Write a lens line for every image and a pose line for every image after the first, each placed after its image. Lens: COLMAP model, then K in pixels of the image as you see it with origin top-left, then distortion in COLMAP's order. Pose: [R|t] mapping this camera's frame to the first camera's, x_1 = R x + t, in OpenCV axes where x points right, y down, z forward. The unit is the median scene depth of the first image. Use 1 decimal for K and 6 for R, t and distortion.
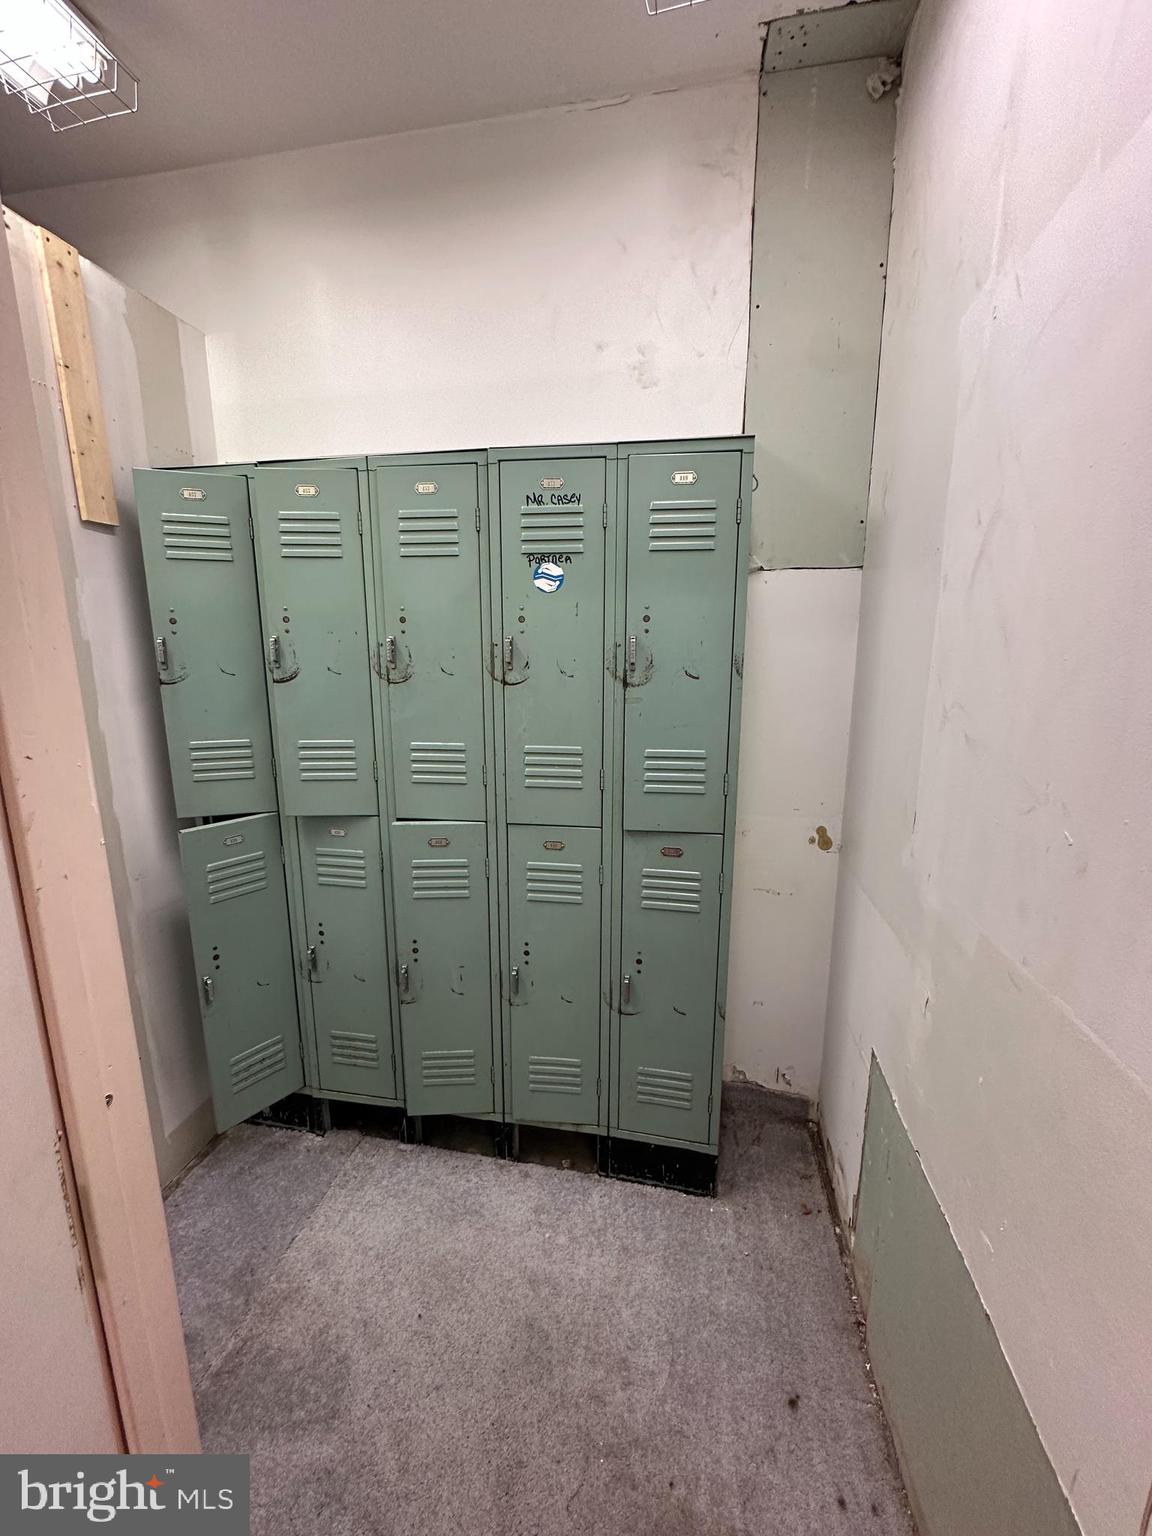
lens RADIAL K [[611.9, 0, 578.3], [0, 611.9, 767.3], [0, 0, 1]] dist [-0.002309, 0.000685]
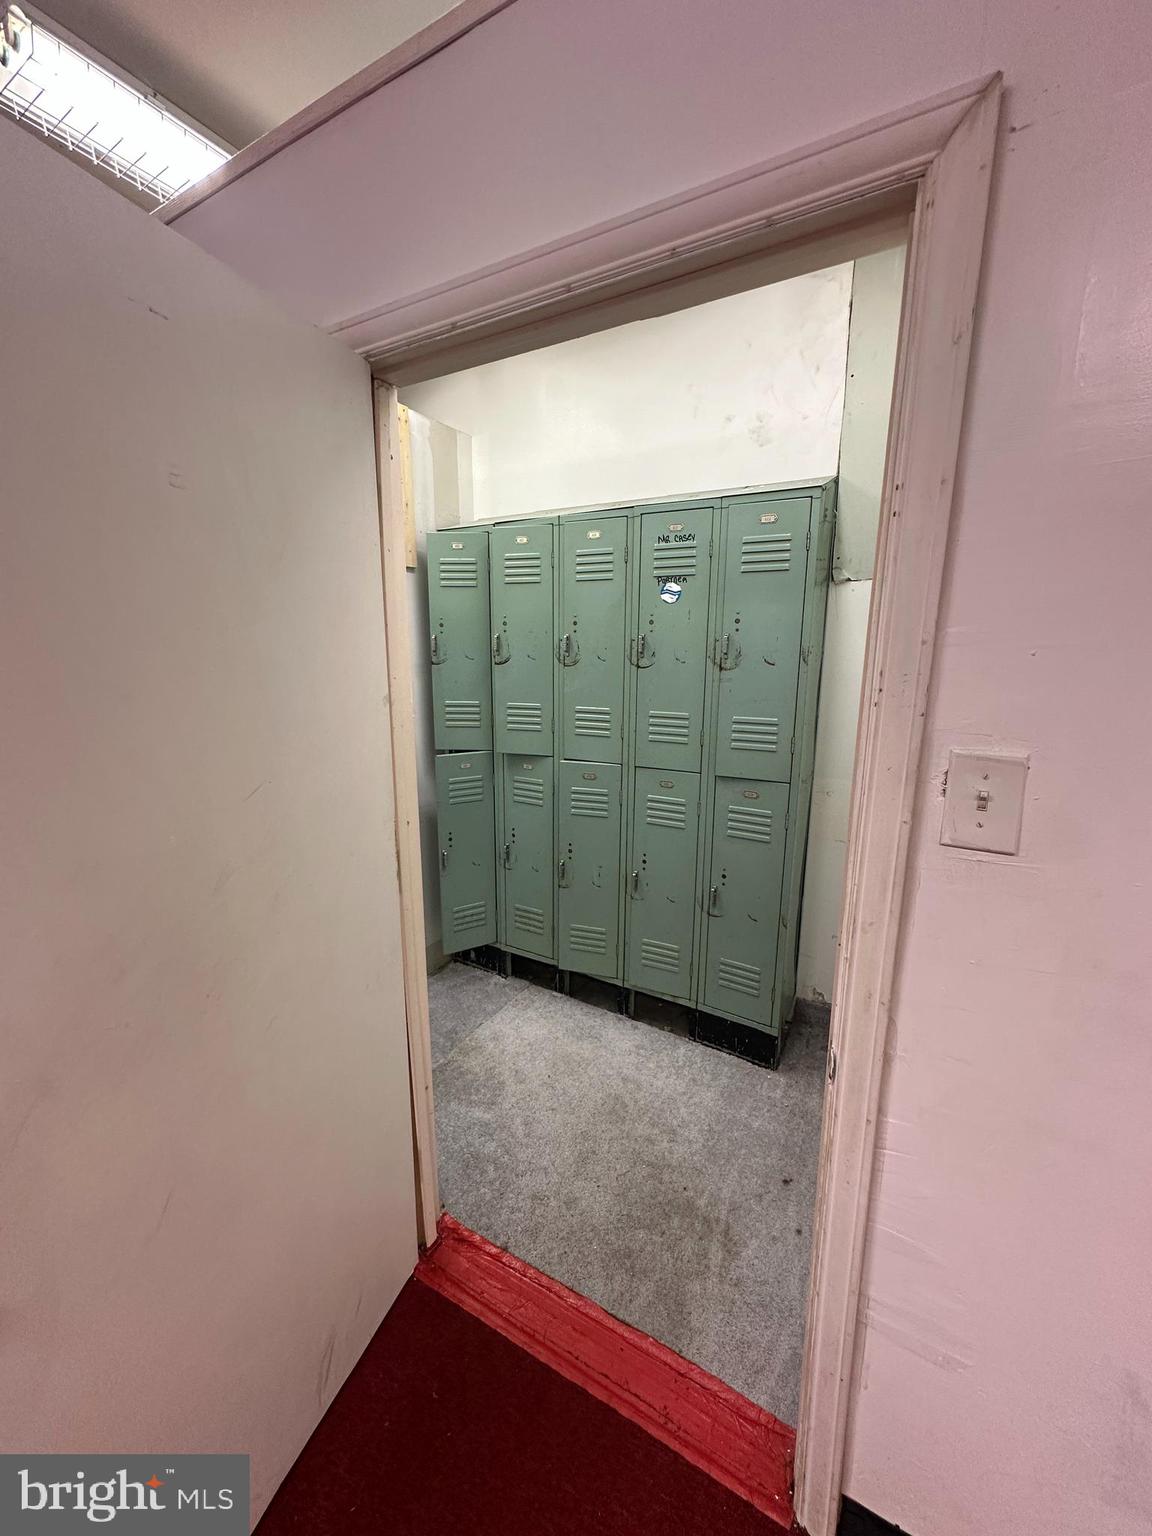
lens RADIAL K [[611.9, 0, 576.3], [0, 611.9, 765.5], [0, 0, 1]] dist [-0.002309, 0.000685]
pose [[0.937271, 0.071268, -0.341238, 0.235547], [-0.071209, 0.997380, 0.012716, 0.080802], [0.341250, 0.012381, 0.939891, -0.372383]]
